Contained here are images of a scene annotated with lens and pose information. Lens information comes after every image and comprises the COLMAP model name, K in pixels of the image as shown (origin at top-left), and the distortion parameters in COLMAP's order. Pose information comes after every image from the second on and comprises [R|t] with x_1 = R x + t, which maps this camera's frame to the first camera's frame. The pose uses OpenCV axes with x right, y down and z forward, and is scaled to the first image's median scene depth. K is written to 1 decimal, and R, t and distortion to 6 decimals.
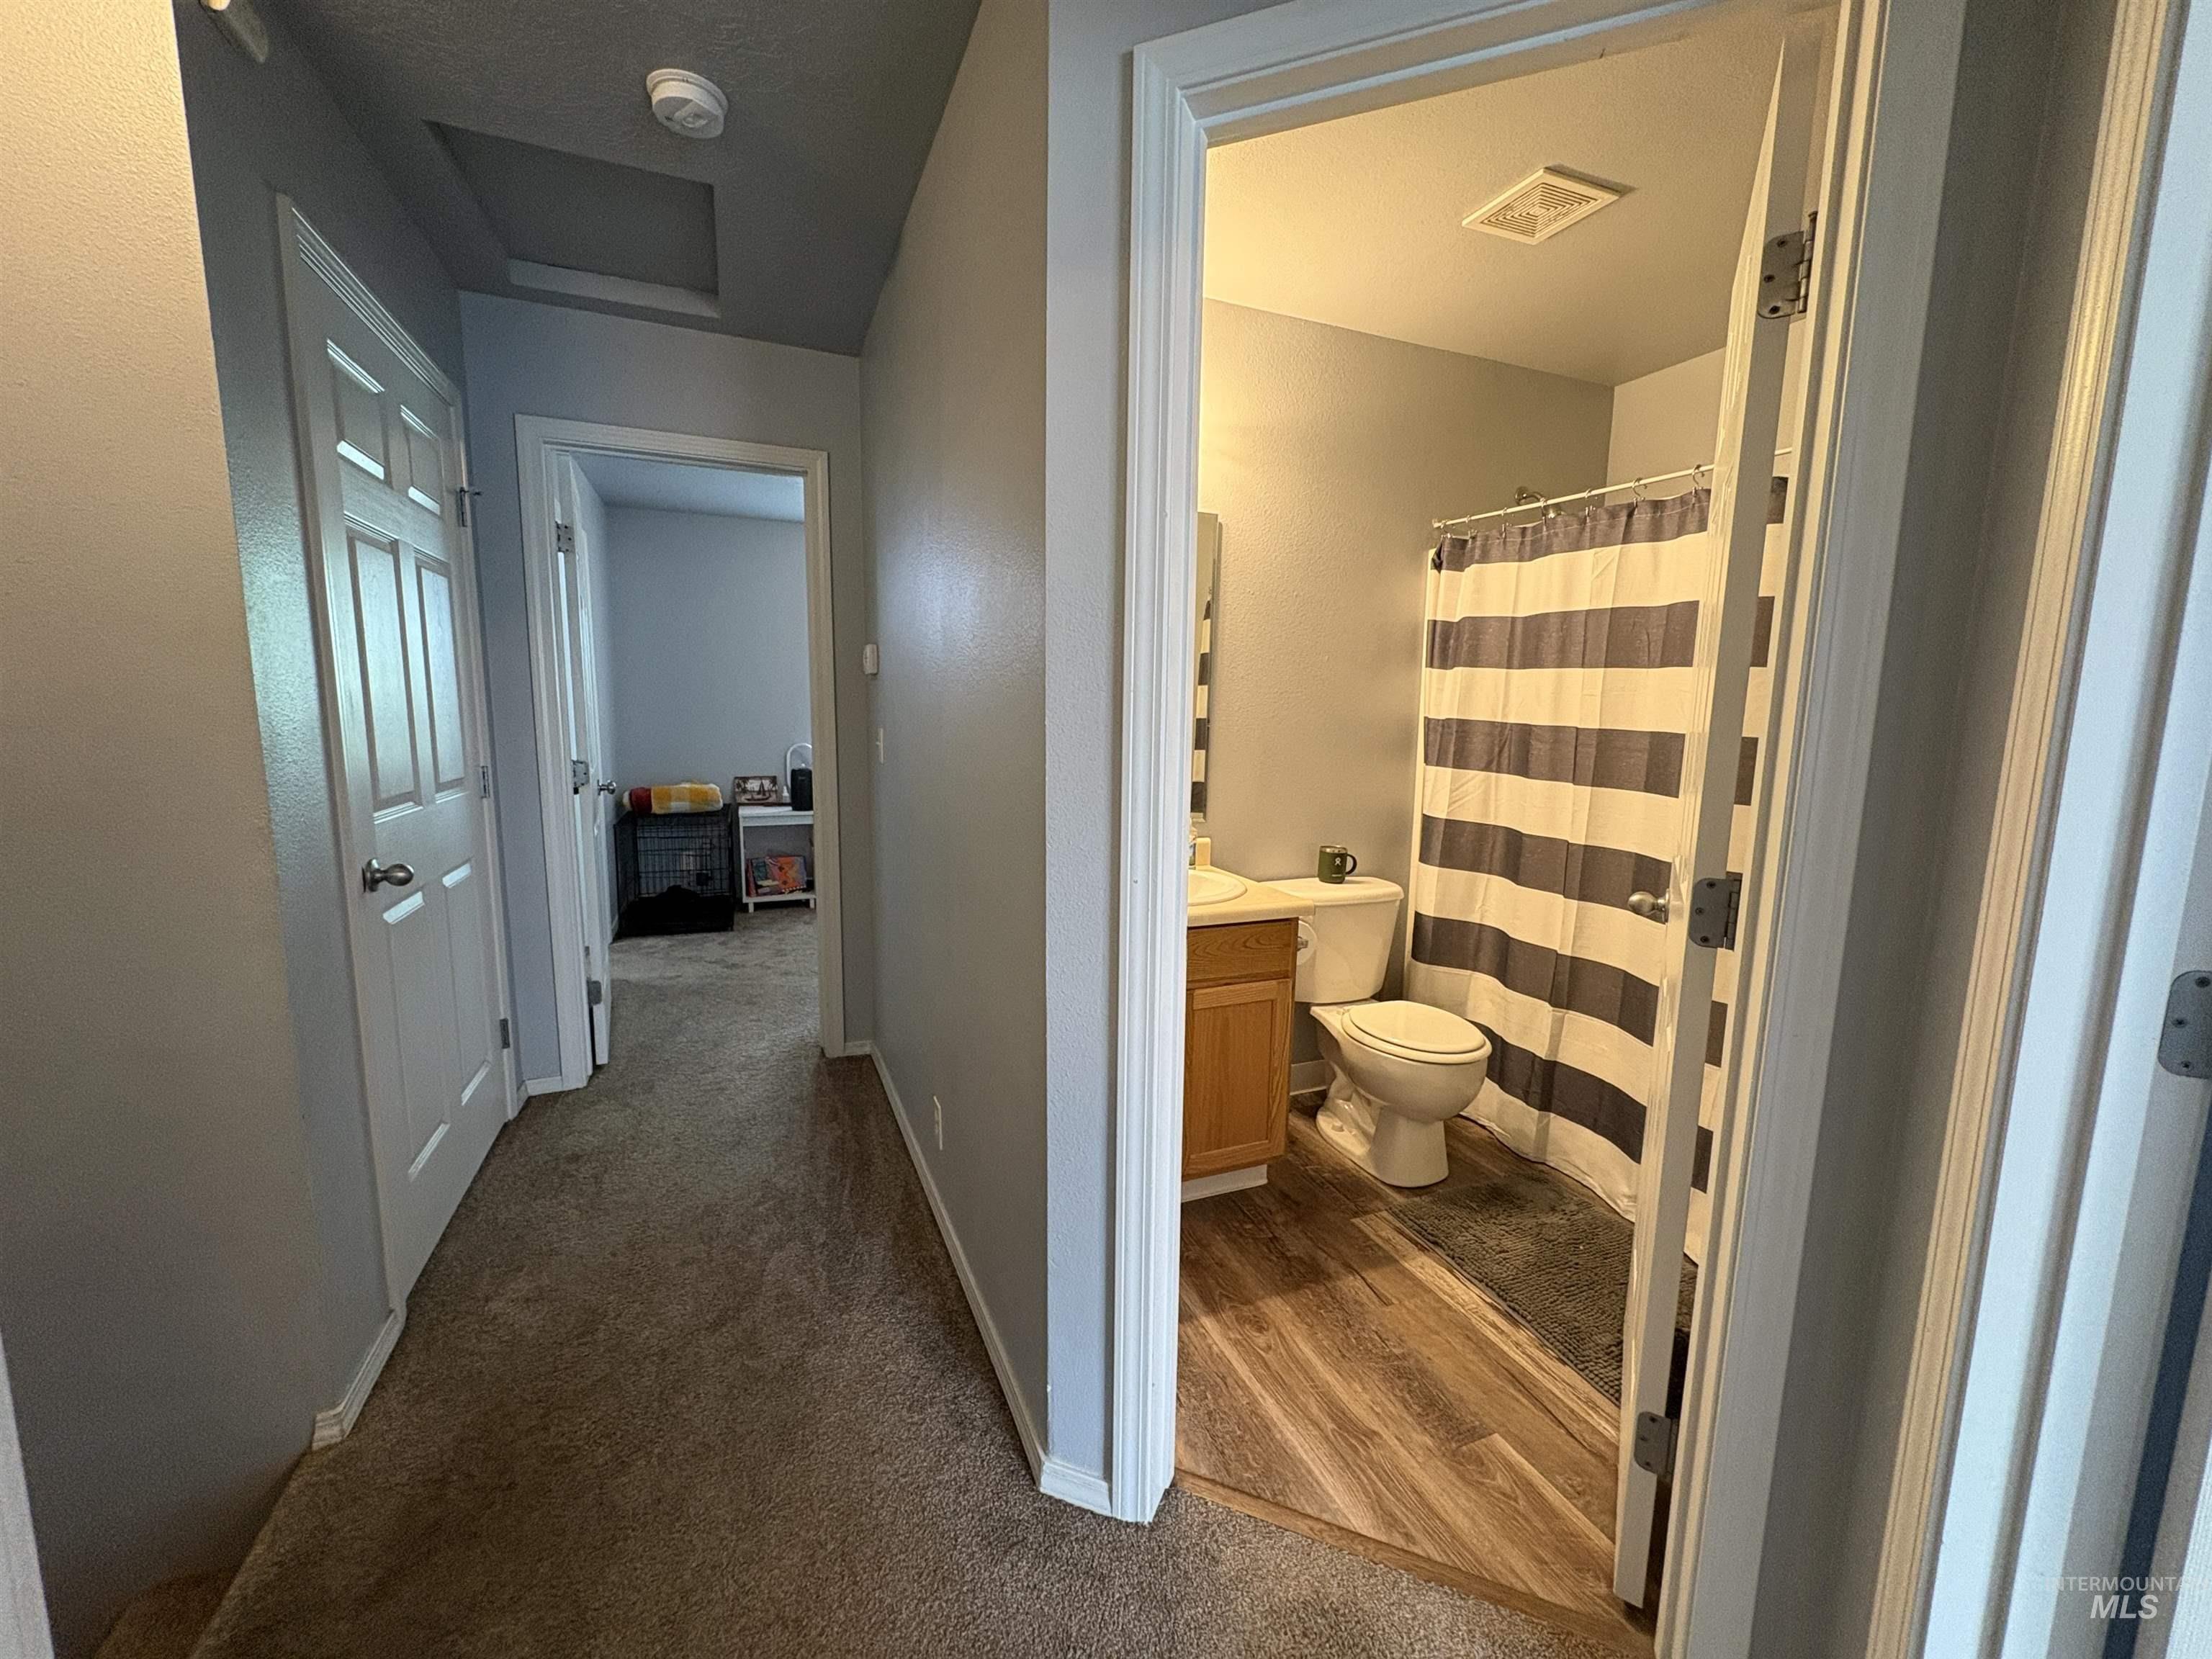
lens RADIAL K [[880.5, 0, 1102.7], [0, 880.5, 830.8], [0, 0, 1]] dist [0.000050, 0.000103]
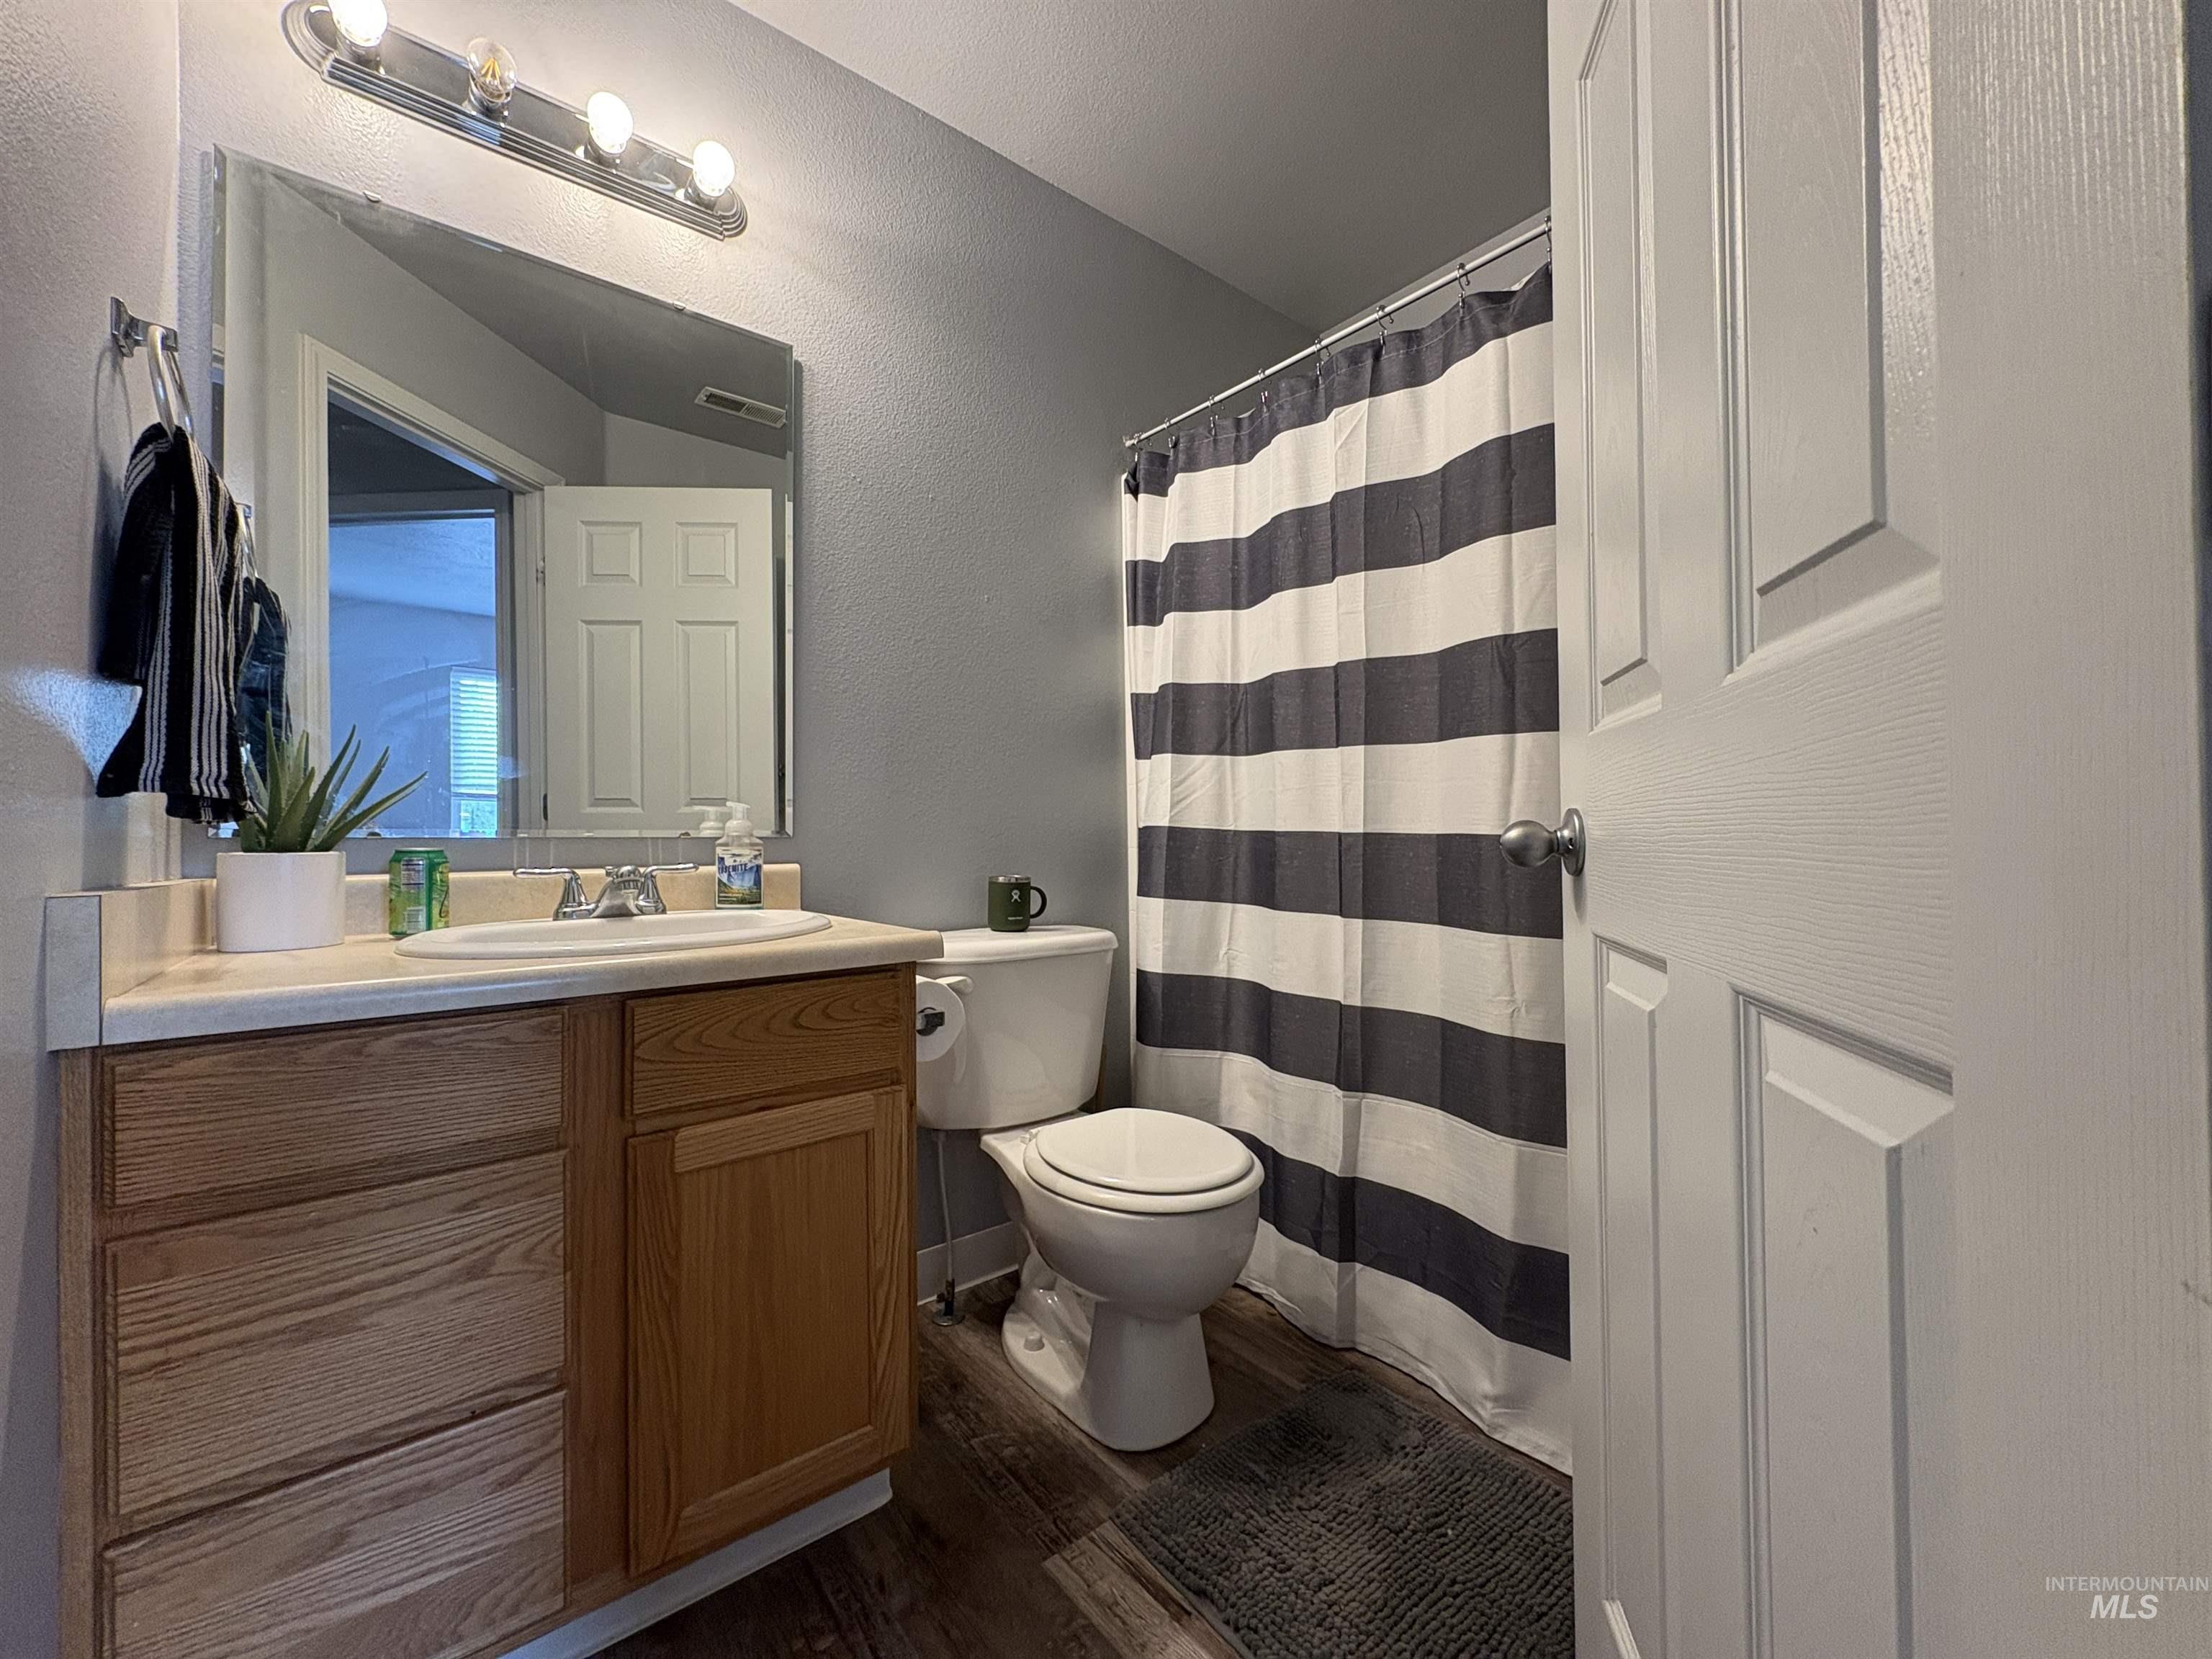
lens RADIAL K [[880.5, 0, 1102.7], [0, 880.5, 830.8], [0, 0, 1]] dist [0.000050, 0.000103]
pose [[0.959908, -0.023692, 0.279312, 0.158674], [0.064190, 0.988524, -0.136751, 0.084570], [-0.272867, 0.149198, 0.950412, 0.387269]]
